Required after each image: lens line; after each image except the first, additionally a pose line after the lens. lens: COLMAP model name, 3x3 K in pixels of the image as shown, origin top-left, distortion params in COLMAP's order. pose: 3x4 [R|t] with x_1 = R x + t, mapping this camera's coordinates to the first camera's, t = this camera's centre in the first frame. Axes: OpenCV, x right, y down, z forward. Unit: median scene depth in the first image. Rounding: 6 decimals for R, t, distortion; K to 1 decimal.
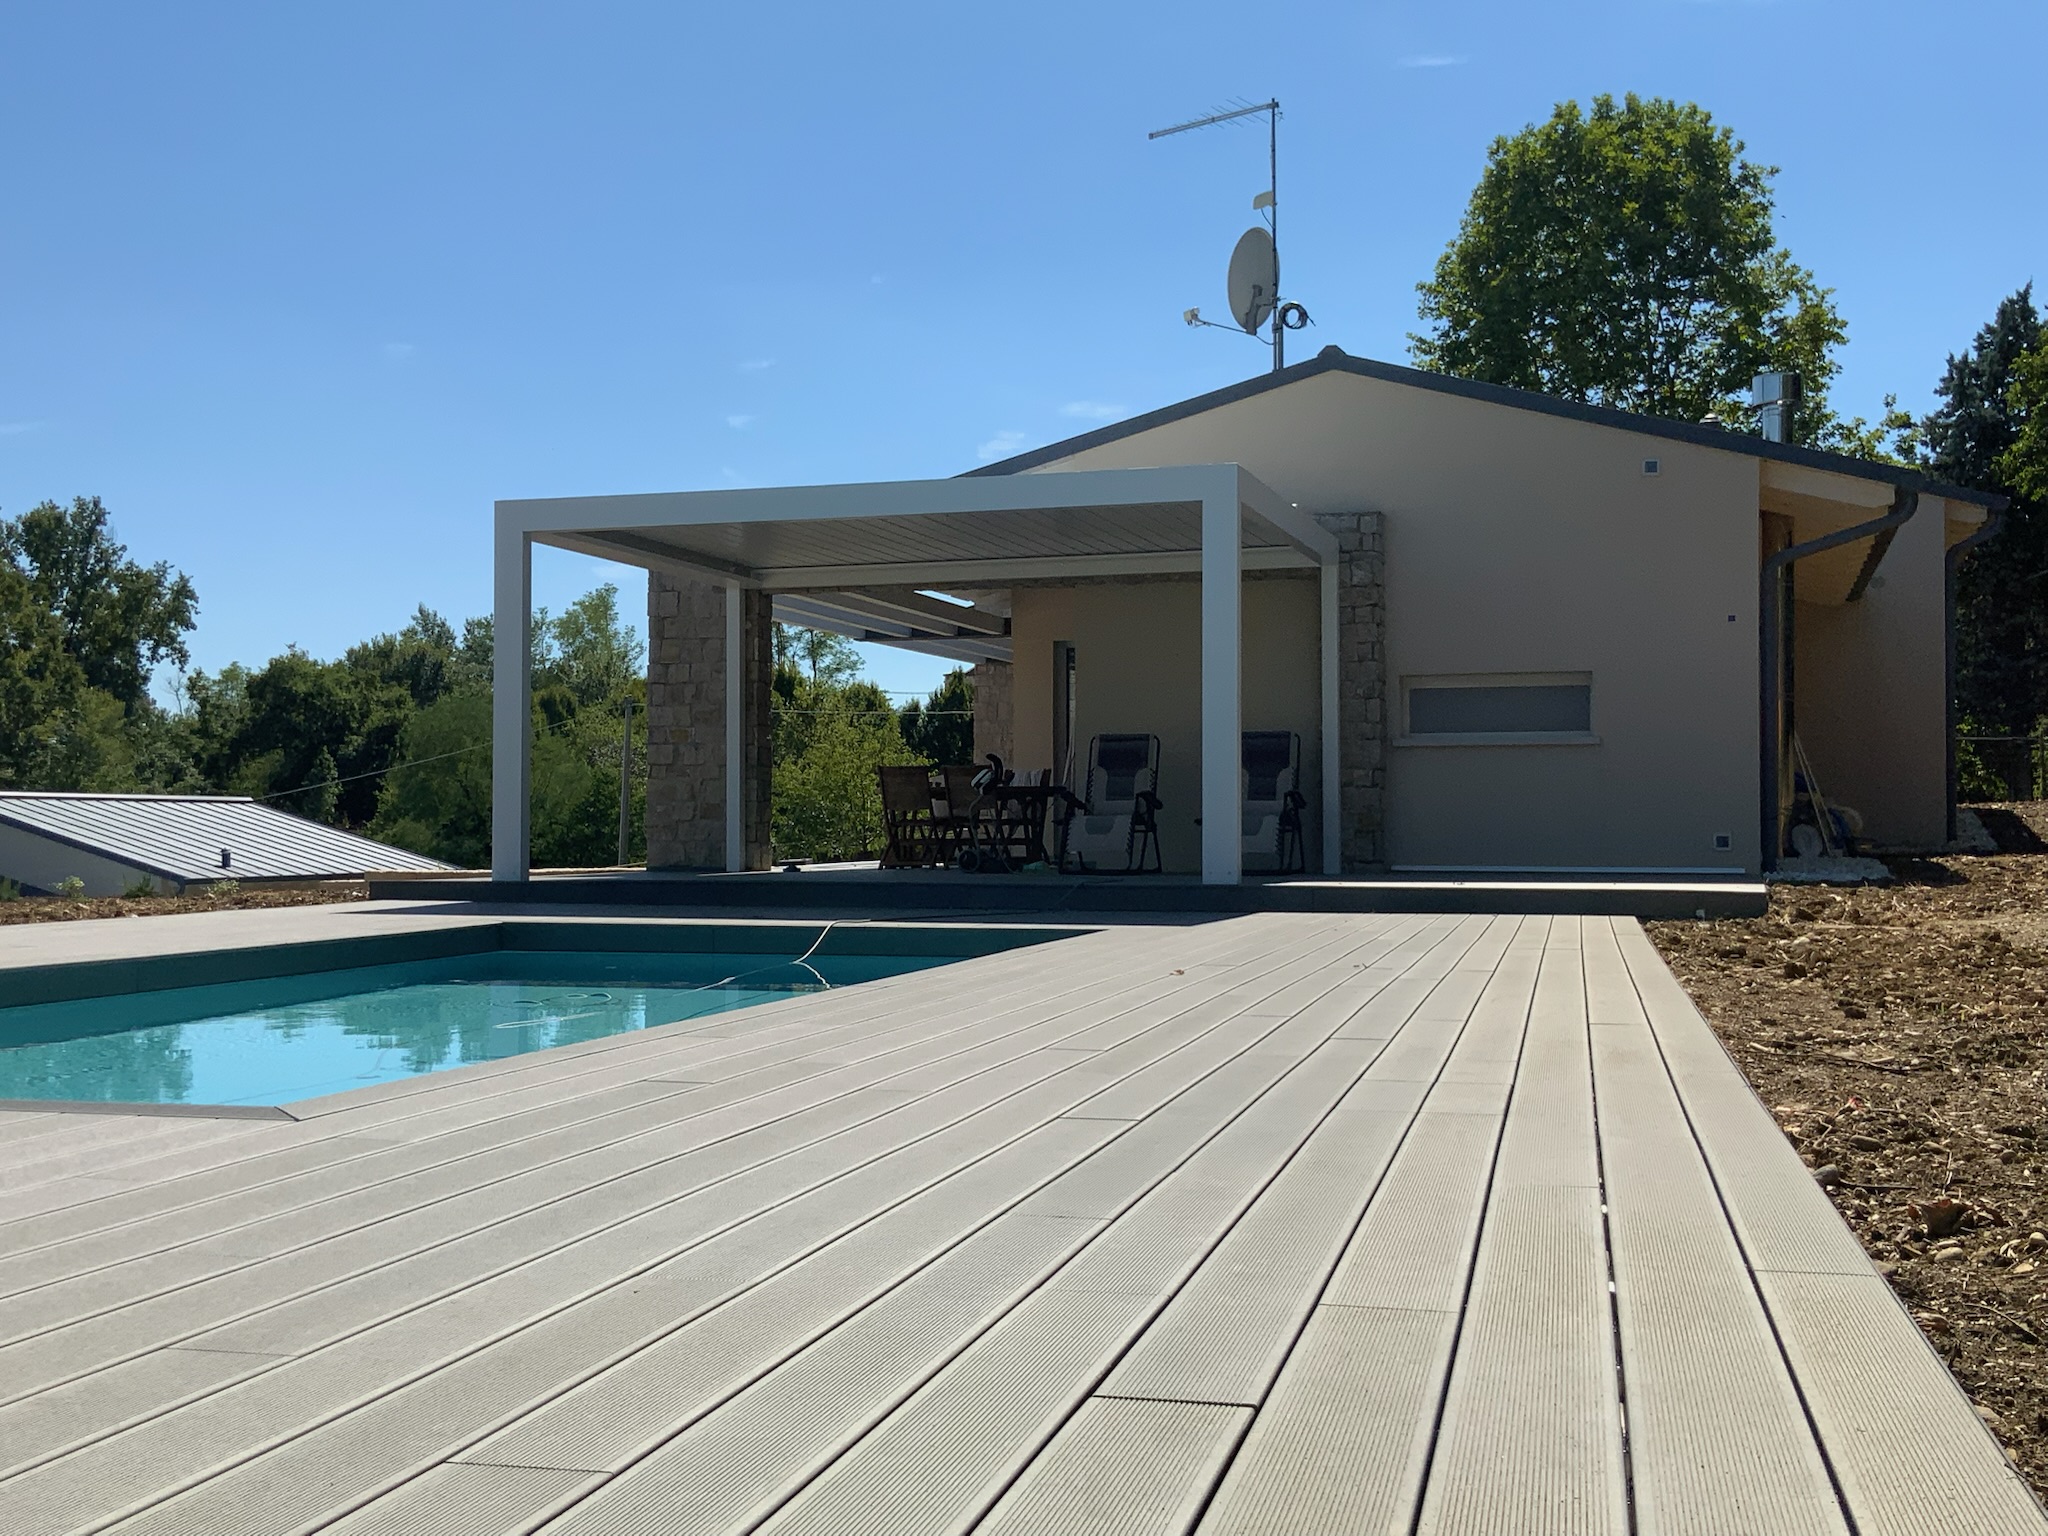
lens RADIAL K [[2206.3, 0, 1024.0], [0, 2206.3, 768.0], [0, 0, 1]] dist [0.132072, -0.013128]
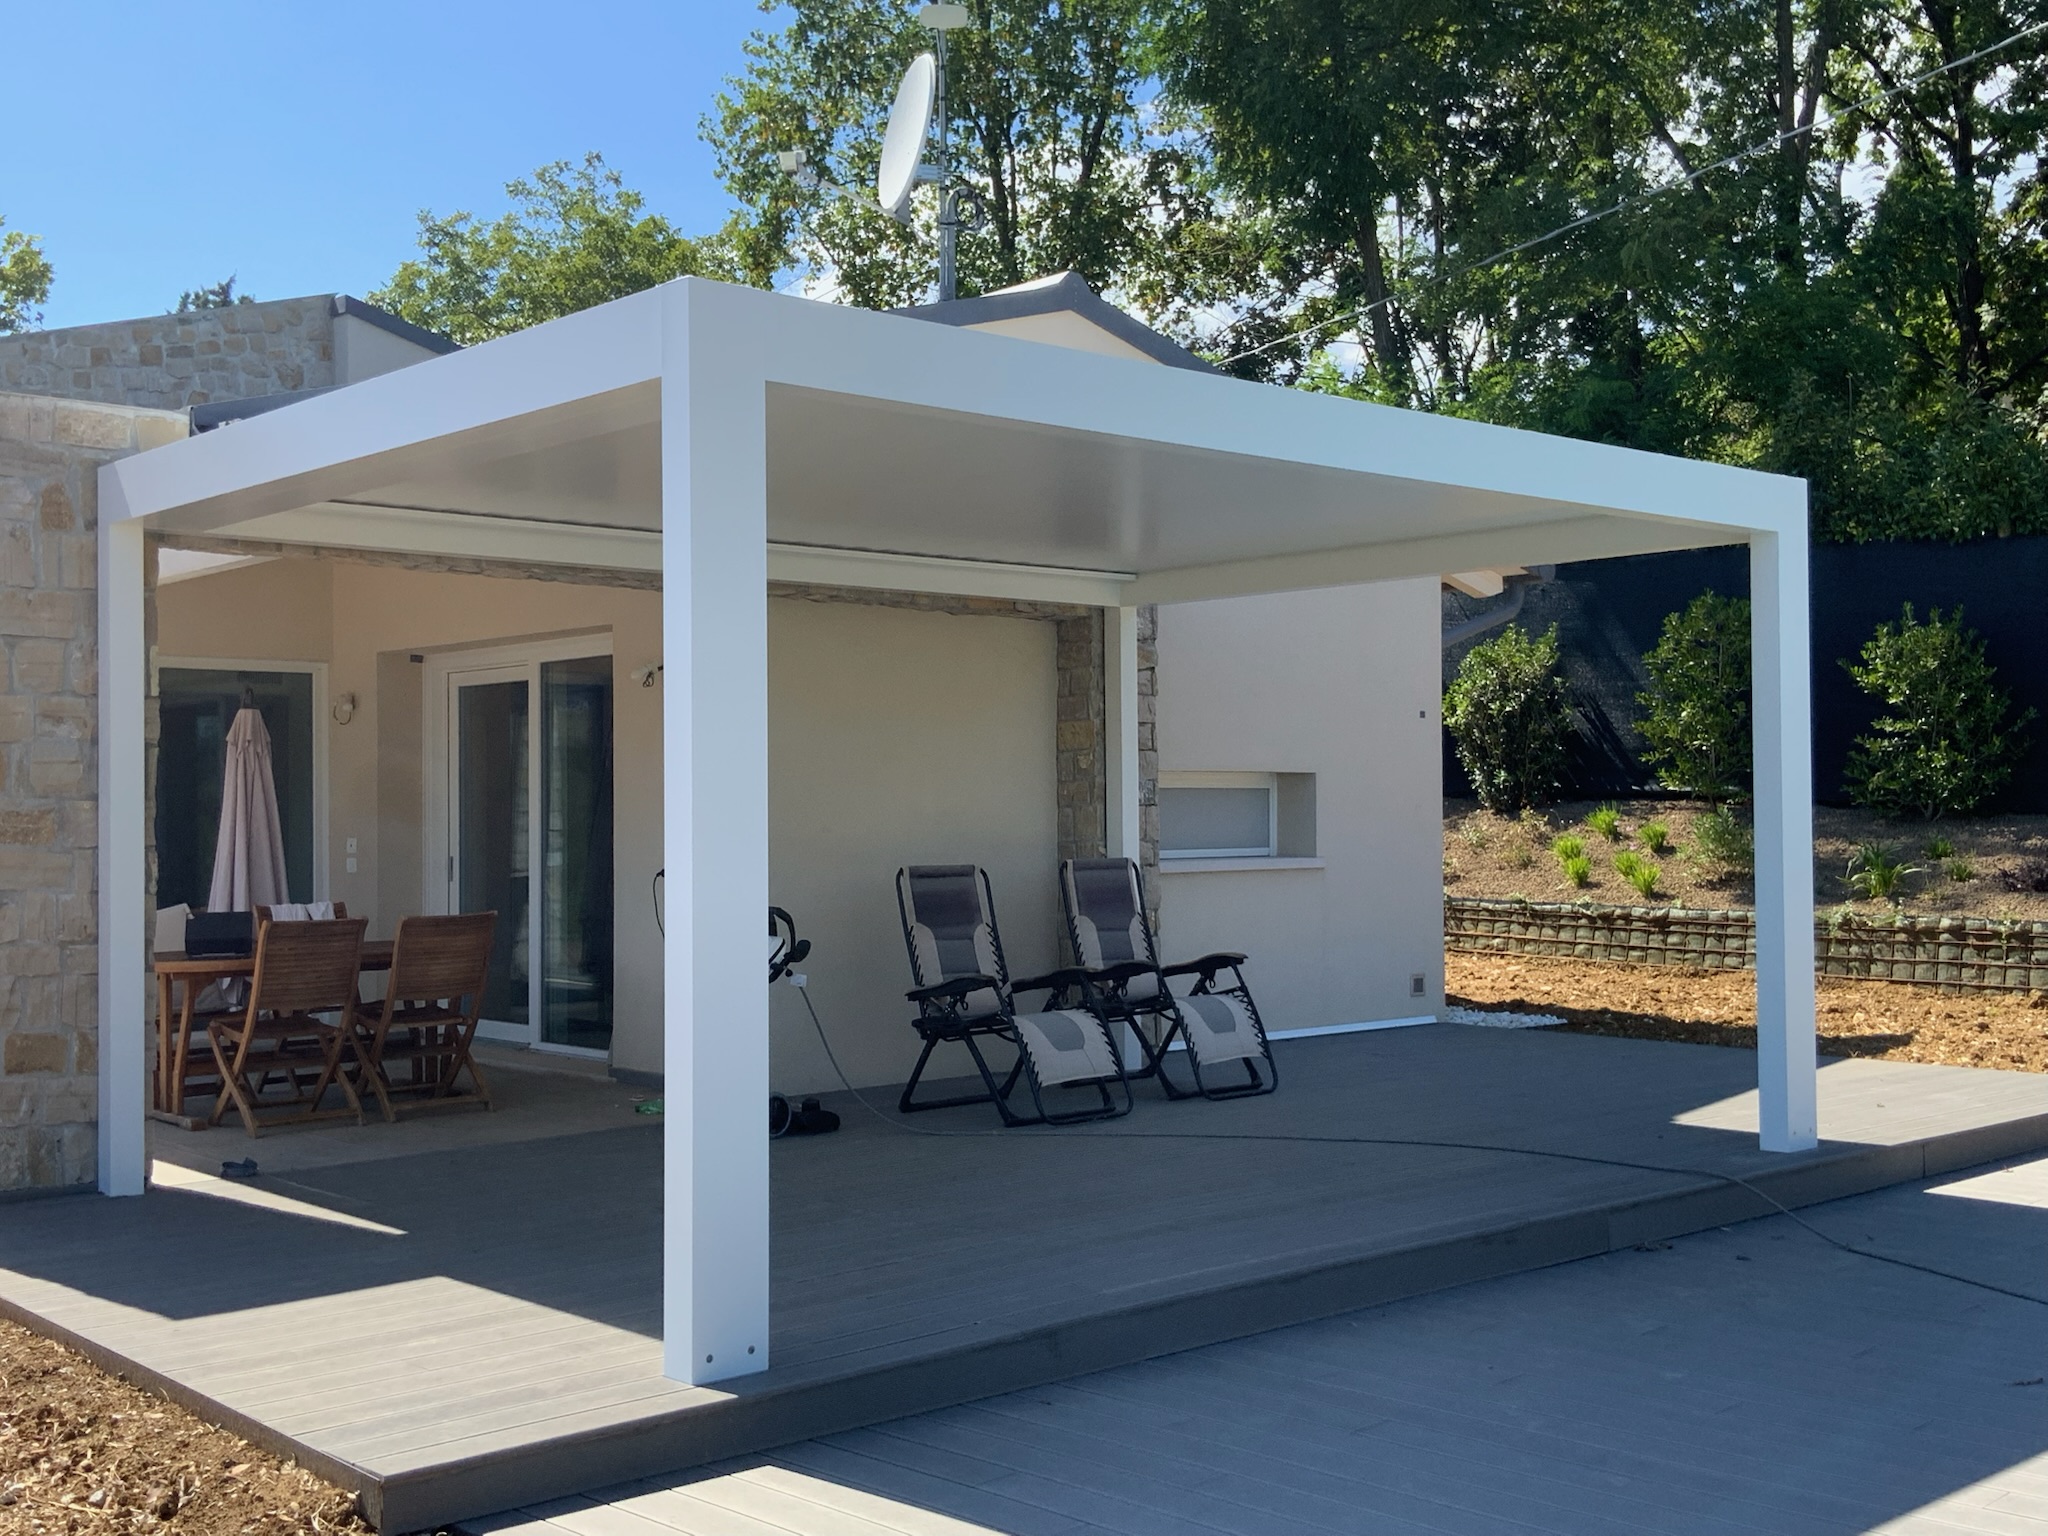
lens RADIAL K [[2205.5, 0, 1024.0], [0, 2205.5, 768.0], [0, 0, 1]] dist [0.110270, -0.283973]
pose [[0.508457, 0.014038, 0.860973, -0.407870], [-0.017664, 0.999827, -0.005870, -0.034868], [-0.860906, -0.012224, 0.508616, 0.625039]]
